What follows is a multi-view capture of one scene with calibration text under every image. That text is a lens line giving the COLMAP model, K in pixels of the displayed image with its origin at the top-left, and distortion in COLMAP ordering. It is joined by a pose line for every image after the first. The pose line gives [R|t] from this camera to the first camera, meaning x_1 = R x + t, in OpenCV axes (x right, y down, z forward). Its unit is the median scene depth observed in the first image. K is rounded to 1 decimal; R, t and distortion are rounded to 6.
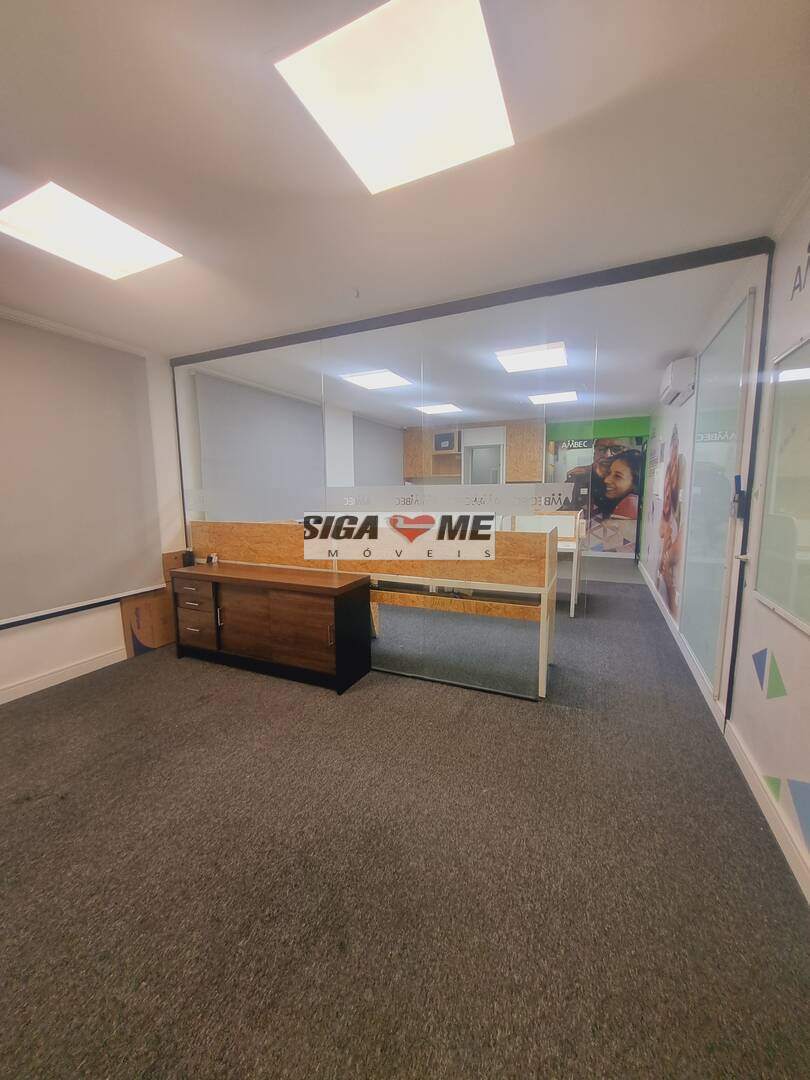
lens RADIAL K [[421.3, 0, 405.2], [0, 421.3, 545.6], [0, 0, 1]] dist [0.000284, 0.000474]
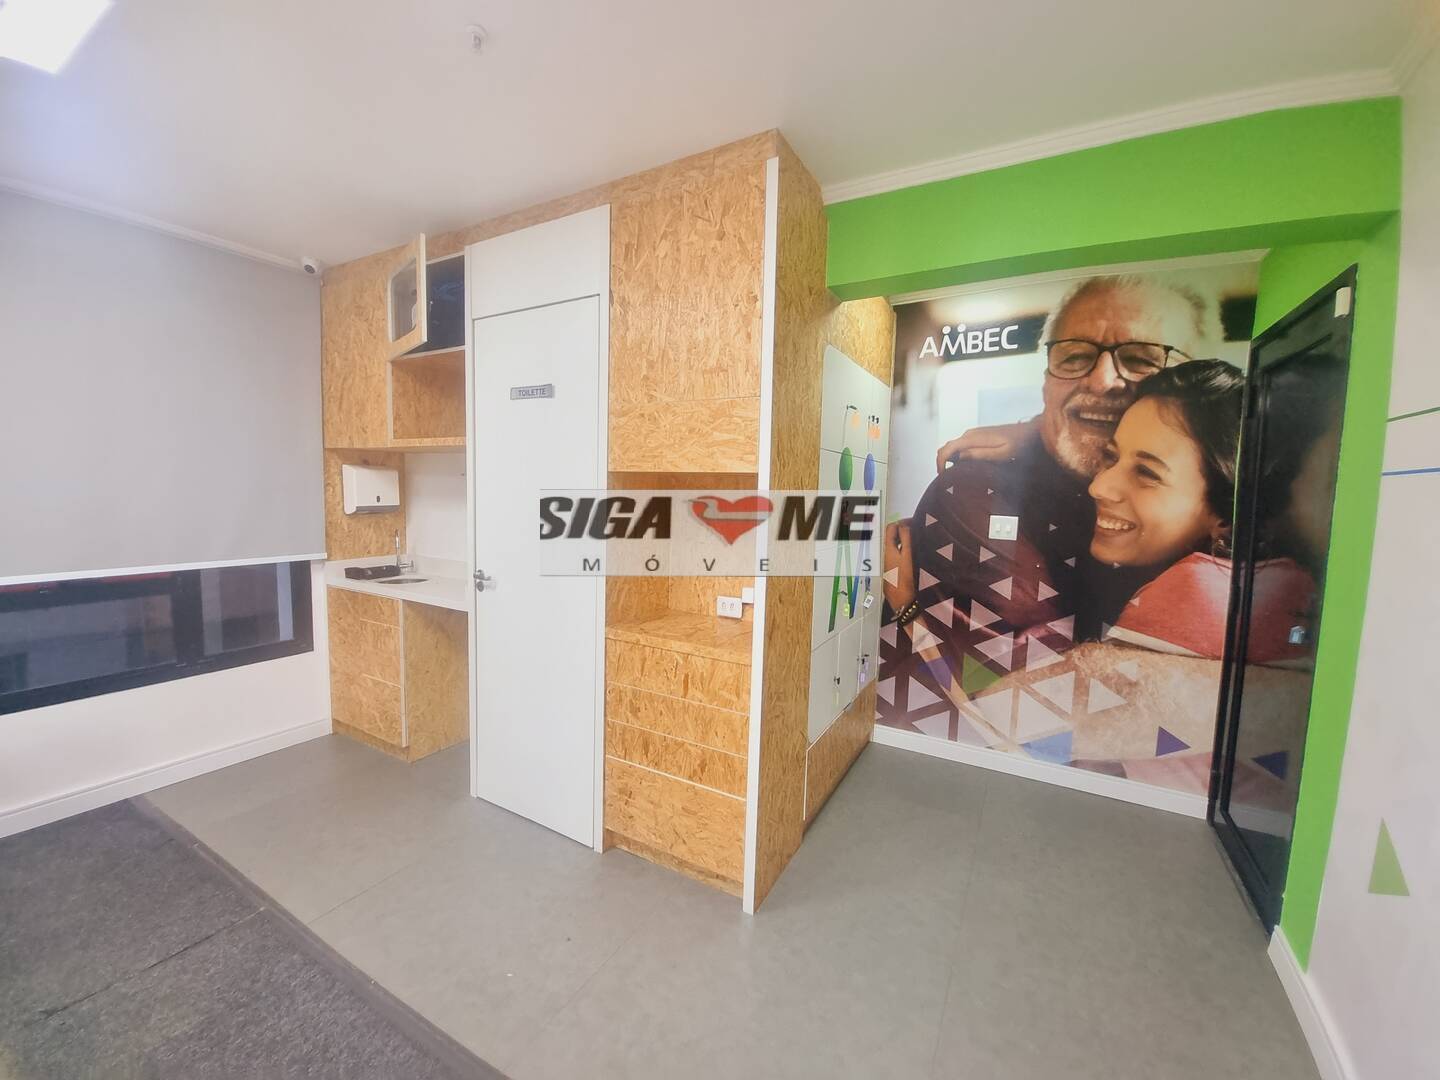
lens RADIAL K [[571.7, 0, 720.0], [0, 571.7, 540.0], [0, 0, 1]] dist [-0.009709, -0.000086]
pose [[0.995719, 0.044395, -0.081068, 0.656540], [-0.048147, 0.997829, -0.044927, -0.221454], [0.078898, 0.048638, 0.995695, 1.486482]]
